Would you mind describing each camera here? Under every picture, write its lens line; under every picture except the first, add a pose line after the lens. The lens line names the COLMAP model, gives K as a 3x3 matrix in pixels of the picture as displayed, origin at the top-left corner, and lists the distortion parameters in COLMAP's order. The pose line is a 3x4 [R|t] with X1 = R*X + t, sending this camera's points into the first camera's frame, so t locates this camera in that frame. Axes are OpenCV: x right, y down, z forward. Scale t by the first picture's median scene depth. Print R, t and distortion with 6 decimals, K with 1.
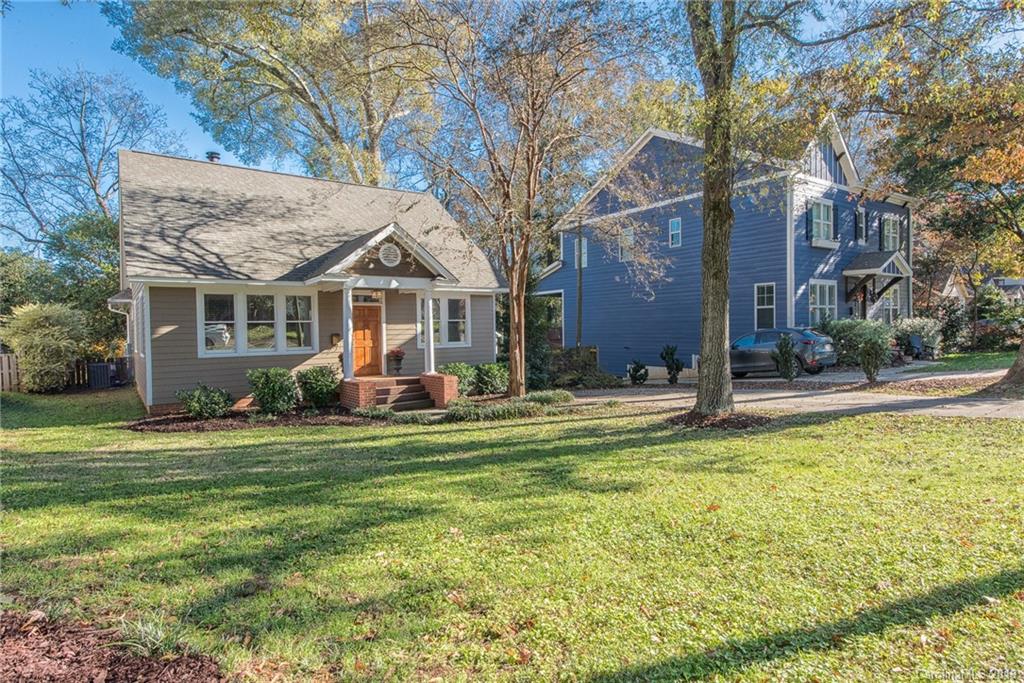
lens RADIAL K [[559.2, 0, 513.1], [0, 559.2, 338.7], [0, 0, 1]] dist [-0.001186, -0.000085]
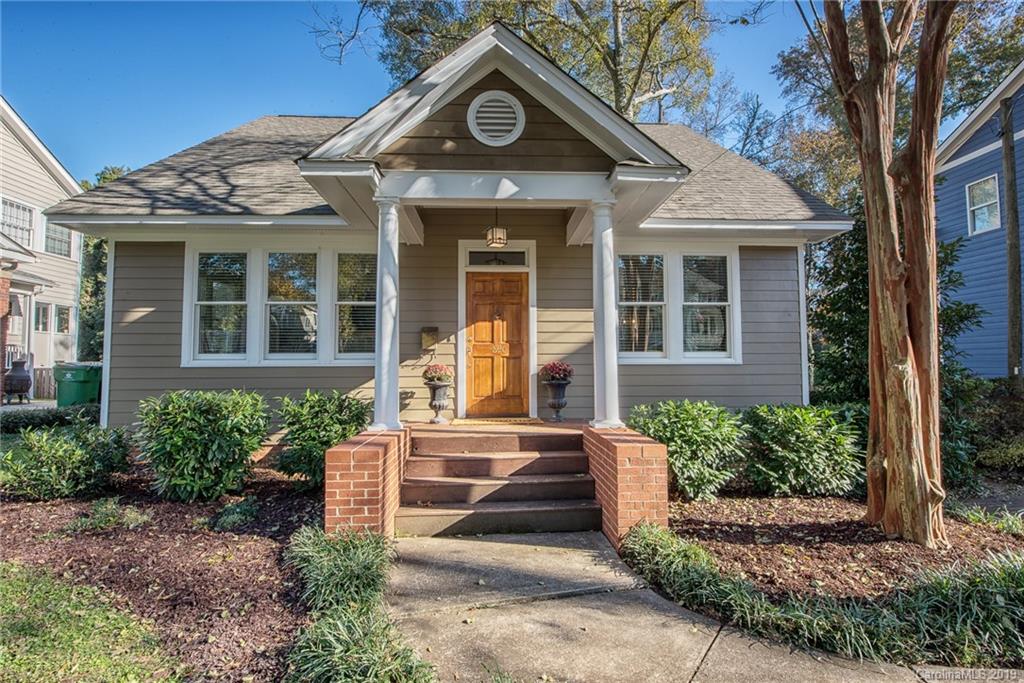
lens RADIAL K [[497.1, 0, 512.4], [0, 497.1, 333.6], [0, 0, 1]] dist [0.003378, 0.000128]
pose [[0.848199, -0.018313, -0.529361, -0.024569], [-0.022787, 0.997215, -0.071010, 0.025565], [0.529187, 0.072293, 0.845420, 0.659712]]
